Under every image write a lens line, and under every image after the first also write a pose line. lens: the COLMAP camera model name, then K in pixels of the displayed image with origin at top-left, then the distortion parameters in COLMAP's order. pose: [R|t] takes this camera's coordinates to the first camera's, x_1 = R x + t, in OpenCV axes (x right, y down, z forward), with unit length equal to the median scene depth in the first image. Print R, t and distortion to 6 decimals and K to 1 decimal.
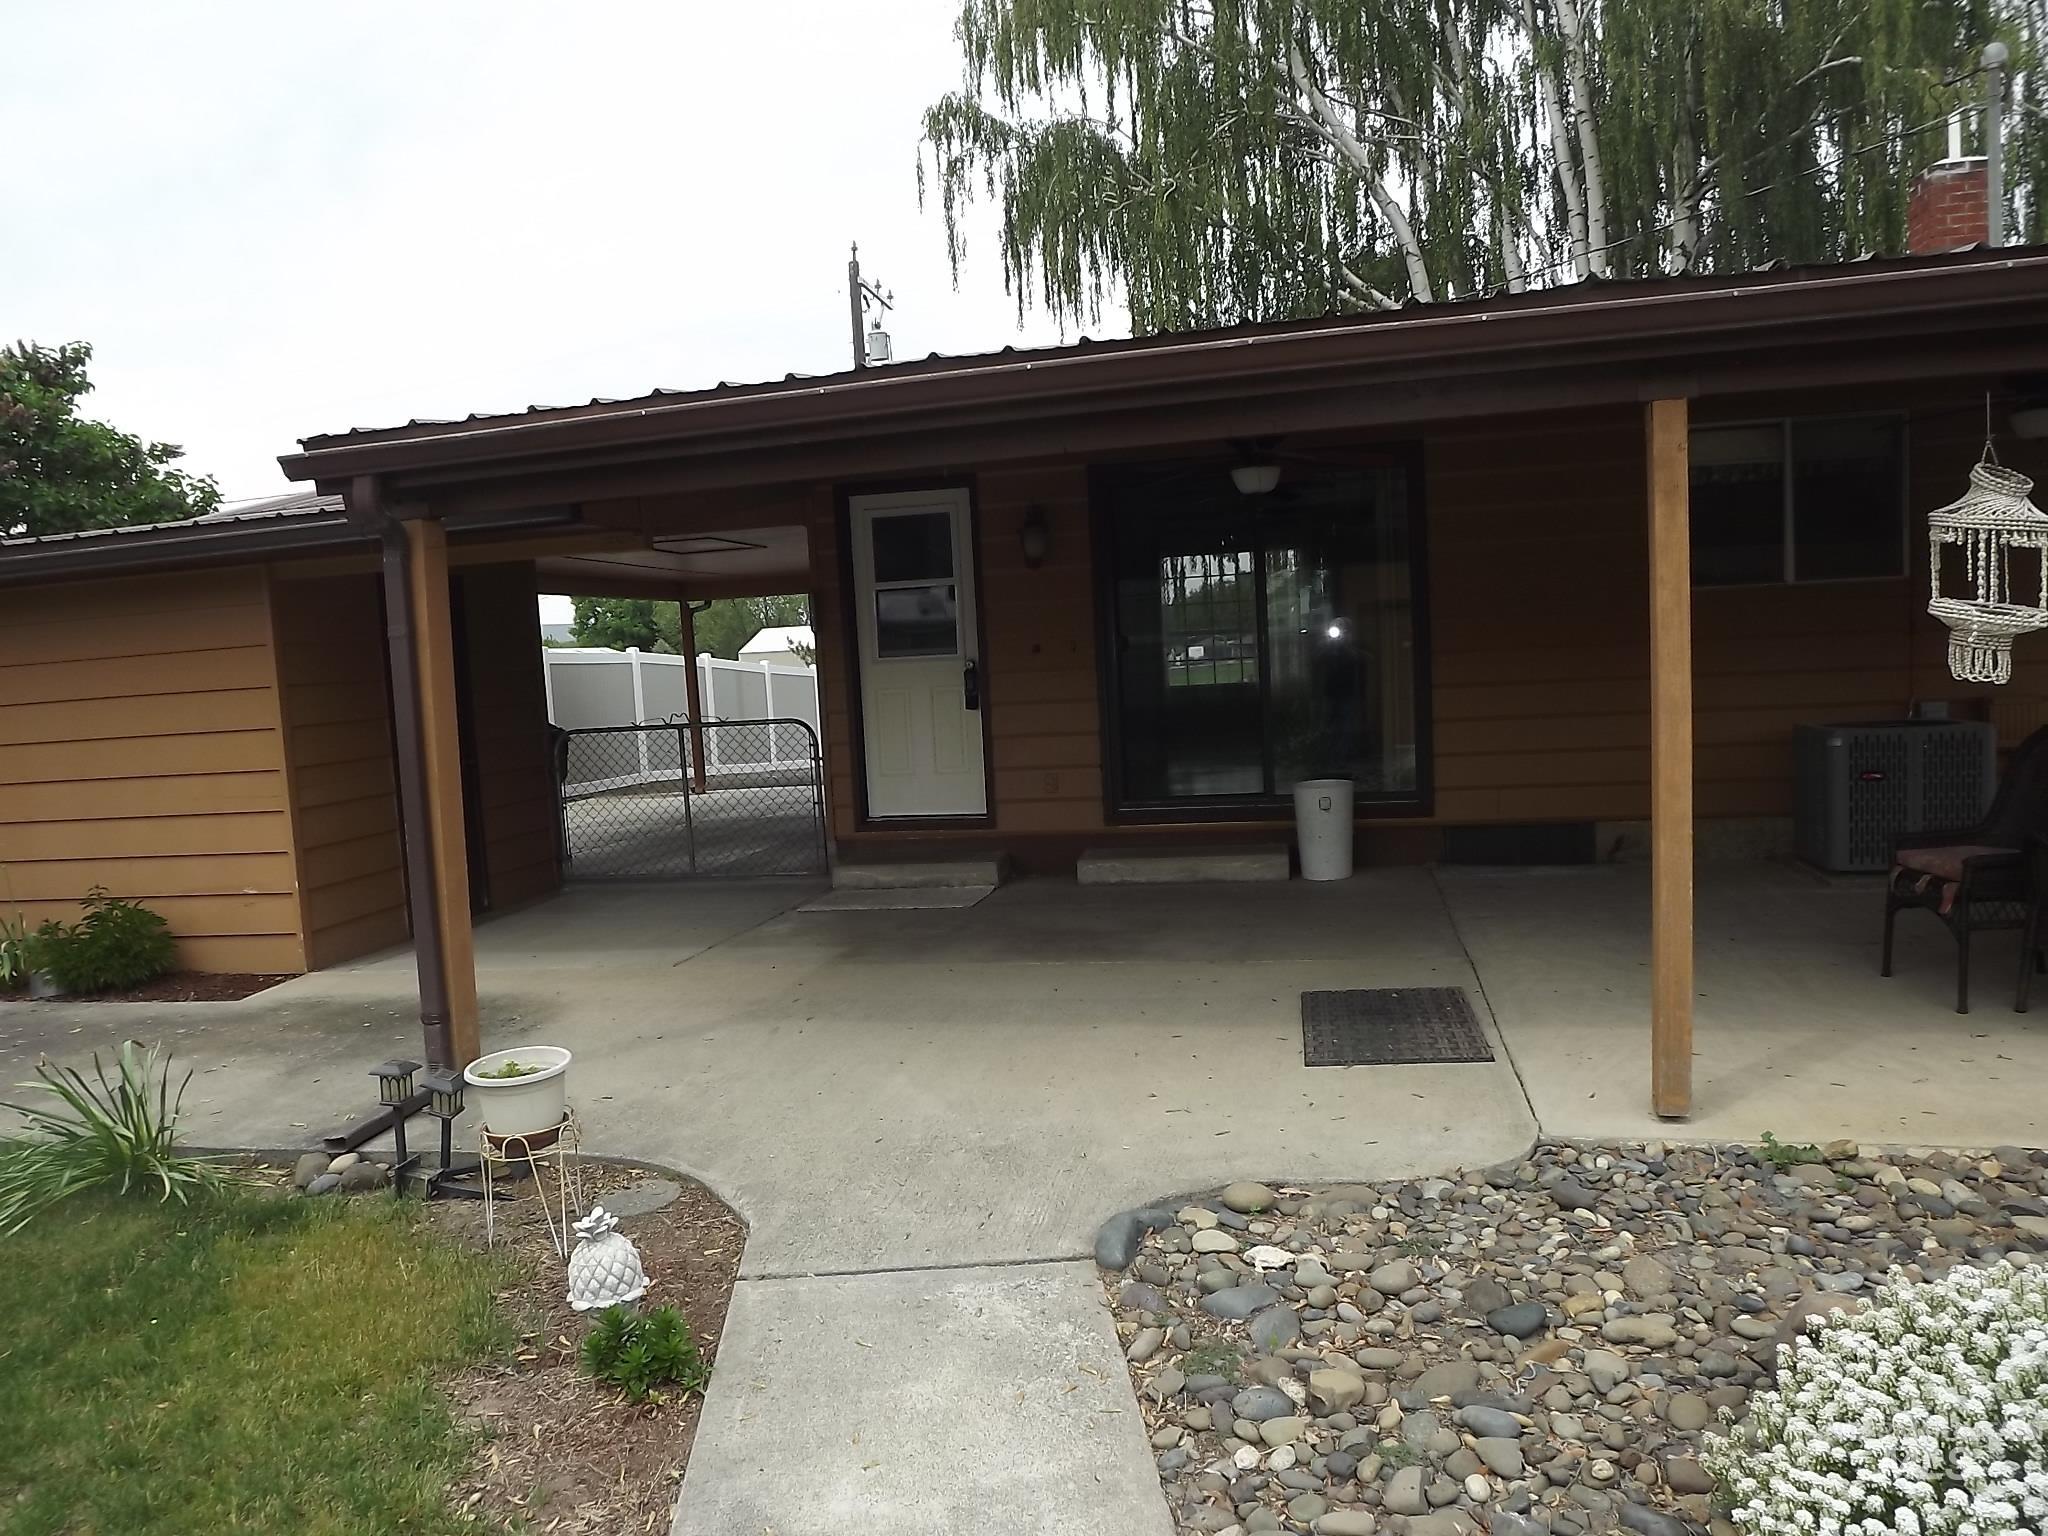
lens RADIAL K [[1439.3, 0, 1050.3], [0, 1439.3, 824.1], [0, 0, 1]] dist [-0.078568, 0.001541]
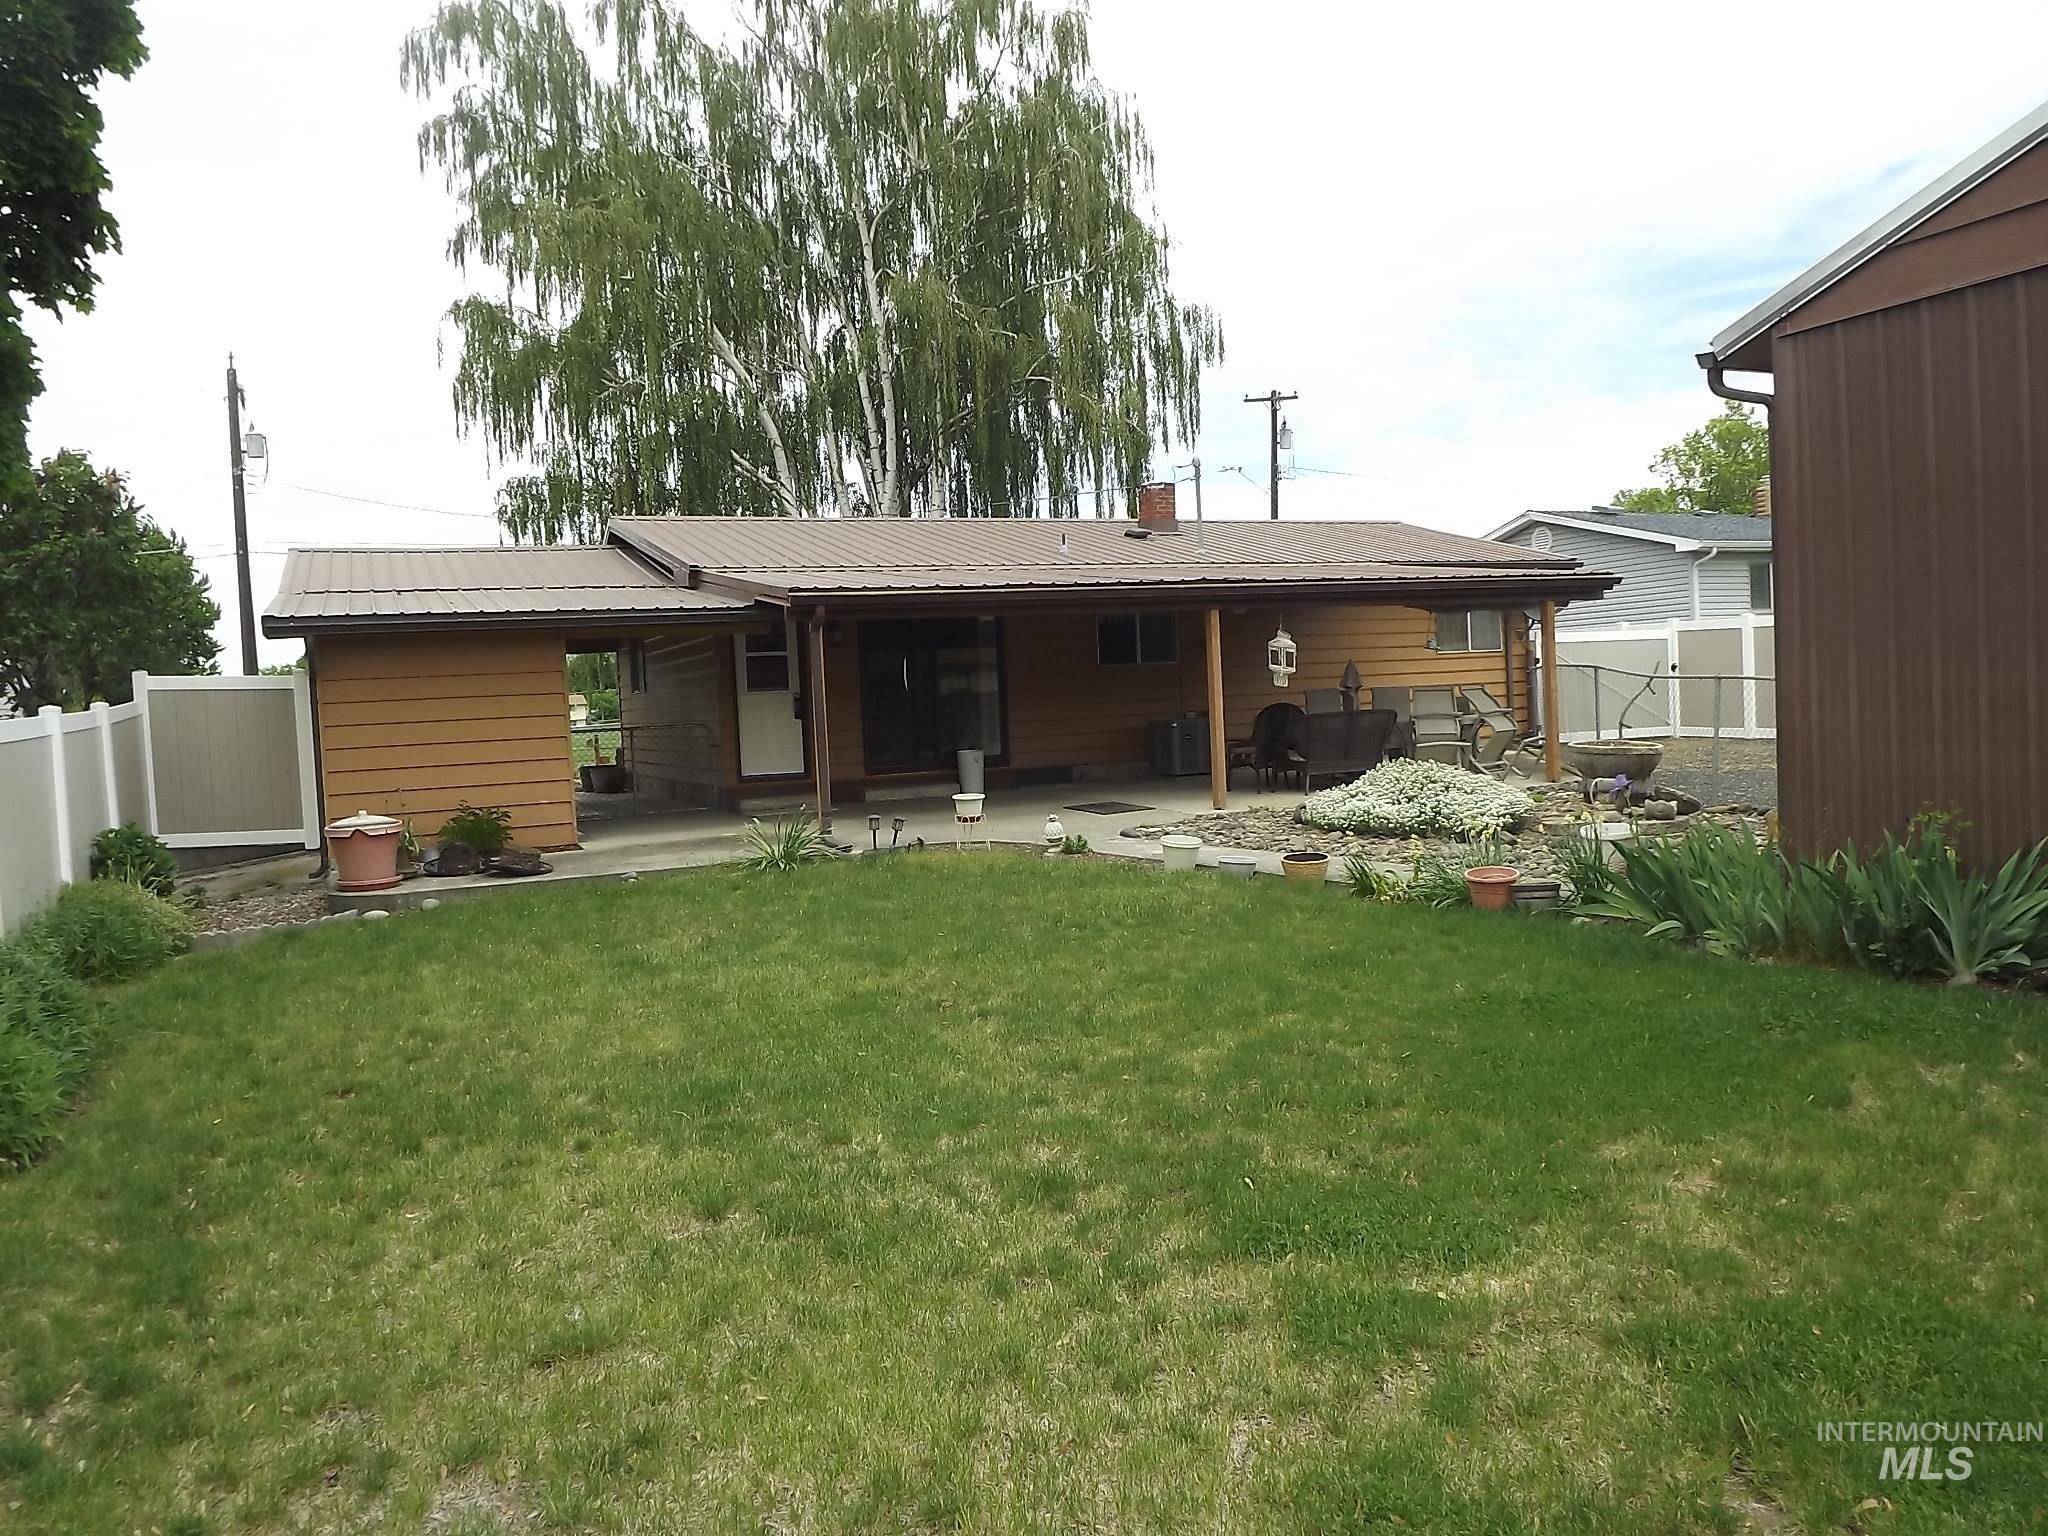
lens RADIAL K [[1514.1, 0, 1015.5], [0, 1514.1, 771.1], [0, 0, 1]] dist [-0.053372, 0.005939]
pose [[0.786479, -0.012705, 0.617486, -1.123862], [0.077158, 0.993977, -0.077823, 0.177824], [-0.612778, 0.108850, 0.782723, -0.795973]]
